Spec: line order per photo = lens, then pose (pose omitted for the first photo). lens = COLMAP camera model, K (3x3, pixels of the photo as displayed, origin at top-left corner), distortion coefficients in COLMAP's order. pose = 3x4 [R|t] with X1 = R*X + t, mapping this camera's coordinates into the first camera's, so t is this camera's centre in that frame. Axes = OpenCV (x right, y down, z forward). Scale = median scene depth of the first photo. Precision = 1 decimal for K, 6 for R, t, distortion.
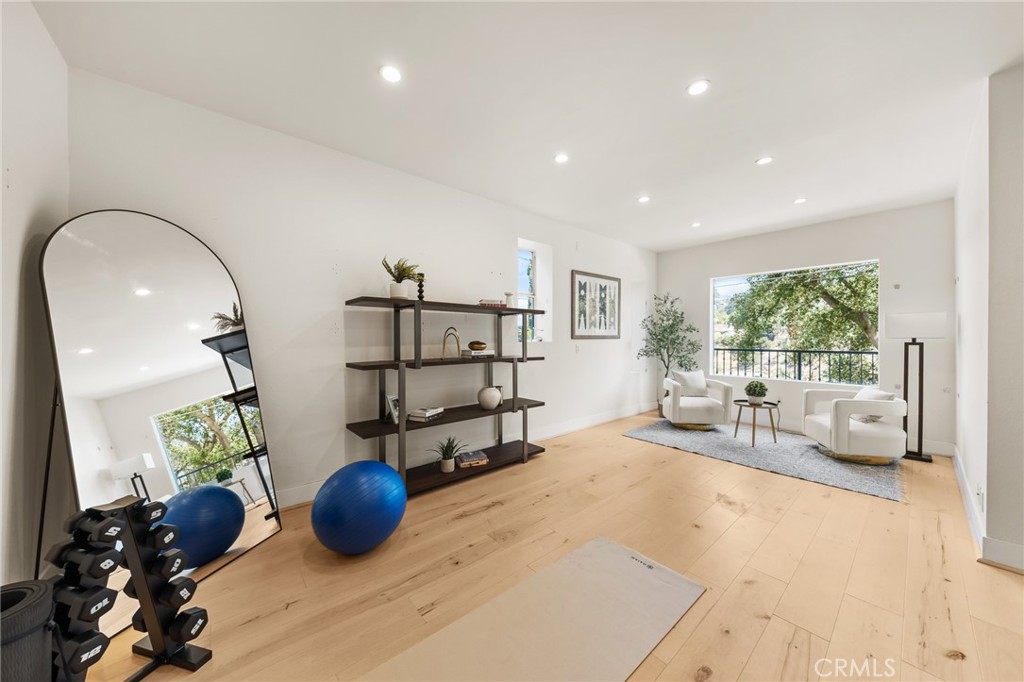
lens RADIAL K [[350.7, 0, 513.5], [0, 350.7, 339.7], [0, 0, 1]] dist [0.000084, 0.000029]
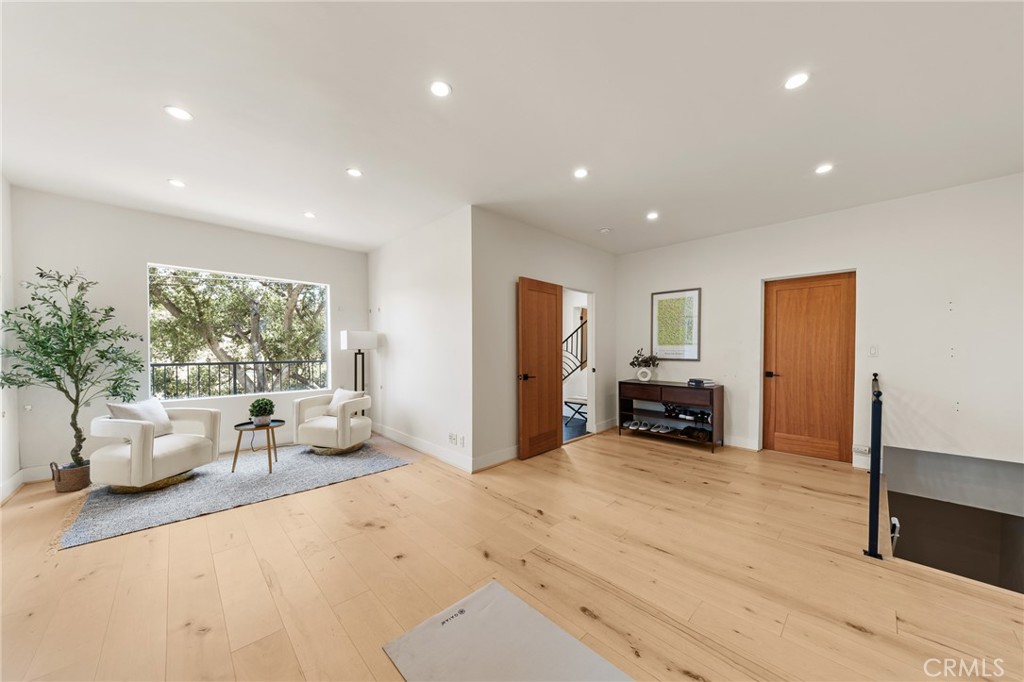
lens RADIAL K [[350.7, 0, 516.9], [0, 350.7, 350.2], [0, 0, 1]] dist [0.000084, 0.000029]
pose [[-0.070074, -0.009561, 0.997496, -0.237006], [-0.001924, 0.999954, 0.009449, -0.013564], [-0.997540, -0.001257, -0.070089, 0.429239]]
